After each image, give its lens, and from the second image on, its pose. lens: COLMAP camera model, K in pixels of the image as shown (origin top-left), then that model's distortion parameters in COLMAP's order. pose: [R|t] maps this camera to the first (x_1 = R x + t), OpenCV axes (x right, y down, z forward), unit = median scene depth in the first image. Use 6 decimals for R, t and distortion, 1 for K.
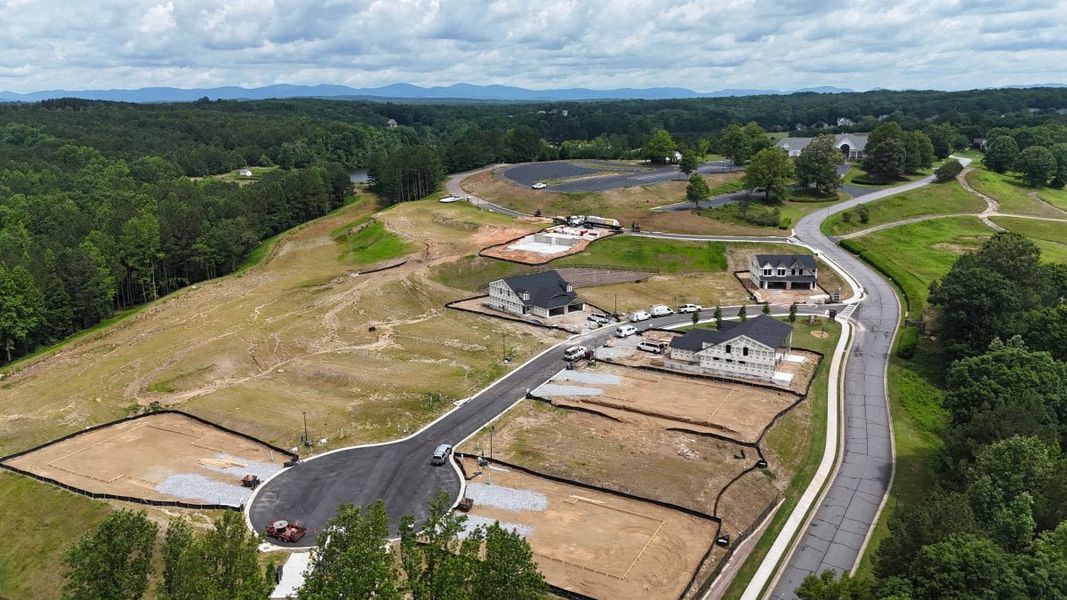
lens RADIAL K [[780.1, 0, 541.8], [0, 780.1, 292.9], [0, 0, 1]] dist [0.056698, -0.048905]
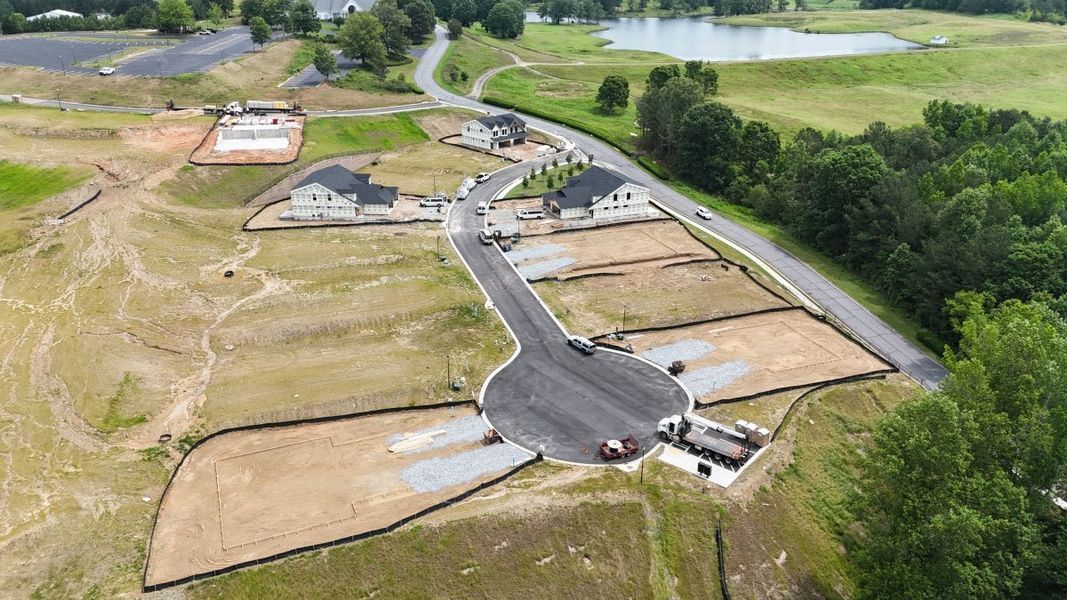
lens RADIAL K [[780.1, 0, 534.1], [0, 780.1, 297.9], [0, 0, 1]] dist [0.056698, -0.048905]
pose [[0.656045, -0.289543, 0.696972, -0.691487], [0.162270, 0.955998, 0.244410, -0.089219], [-0.737071, -0.047246, 0.674162, 0.290498]]
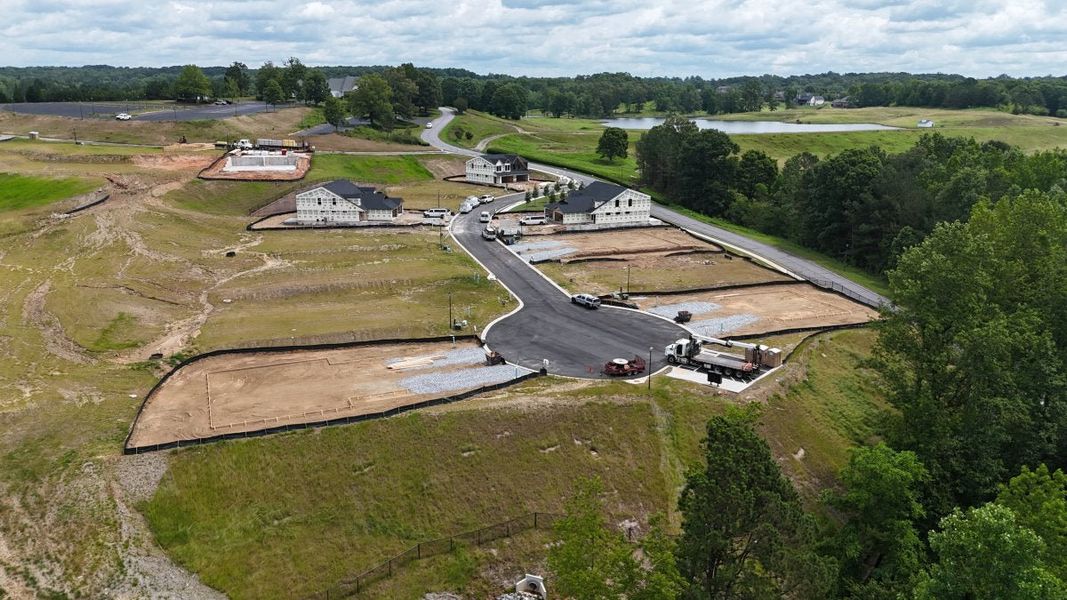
lens RADIAL K [[780.1, 0, 535.3], [0, 780.1, 300.4], [0, 0, 1]] dist [0.056698, -0.048905]
pose [[0.656622, -0.185059, 0.731164, -0.724825], [0.164862, 0.981205, 0.100290, 0.075692], [-0.735981, 0.054688, 0.674789, 0.298296]]
